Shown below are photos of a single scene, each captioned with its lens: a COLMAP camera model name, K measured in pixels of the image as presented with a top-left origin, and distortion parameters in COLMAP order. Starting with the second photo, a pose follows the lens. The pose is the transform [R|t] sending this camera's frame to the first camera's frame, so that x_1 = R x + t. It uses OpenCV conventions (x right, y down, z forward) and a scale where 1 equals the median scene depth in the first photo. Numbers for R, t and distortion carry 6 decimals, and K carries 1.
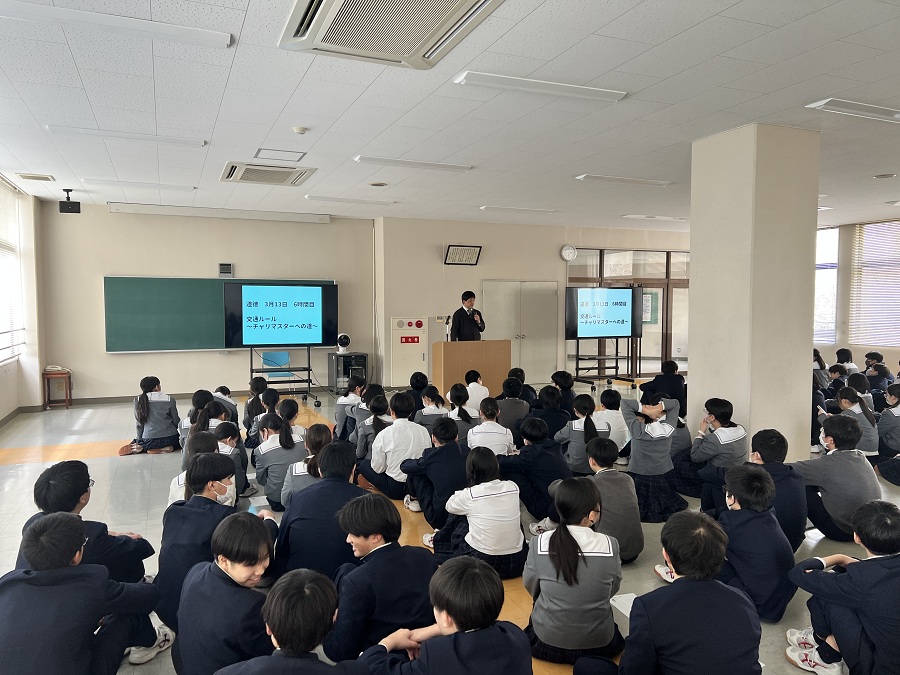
lens RADIAL K [[704.1, 0, 456.2], [0, 704.1, 336.9], [0, 0, 1]] dist [0.047002, -0.025275]
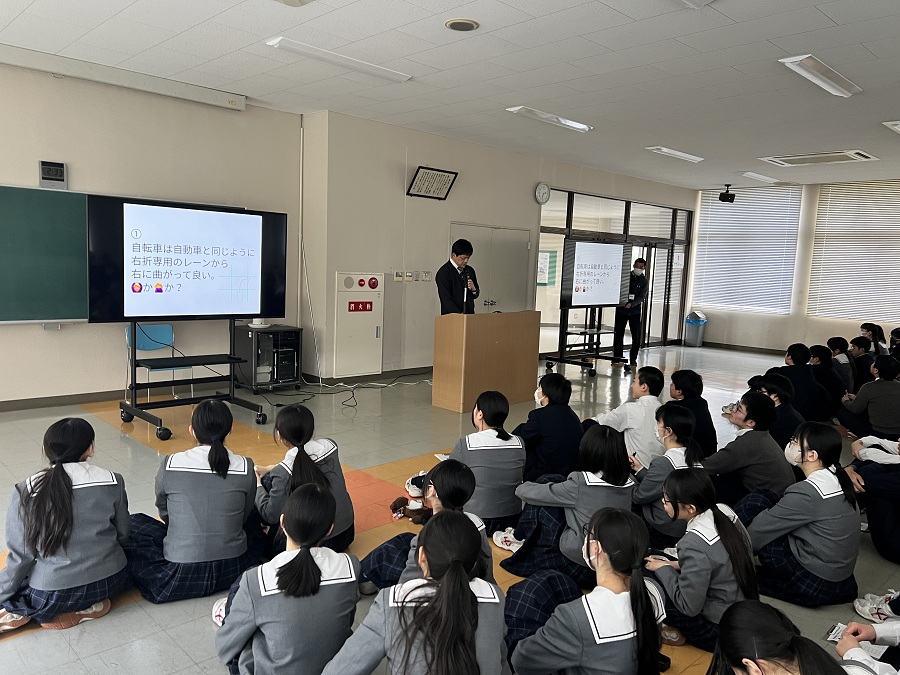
lens RADIAL K [[704.1, 0, 457.4], [0, 704.1, 339.4], [0, 0, 1]] dist [0.047002, -0.025275]
pose [[0.933542, 0.000717, 0.358467, -0.219264], [-0.027075, 0.997283, 0.068517, -0.013023], [-0.357443, -0.073669, 0.931025, 0.347776]]
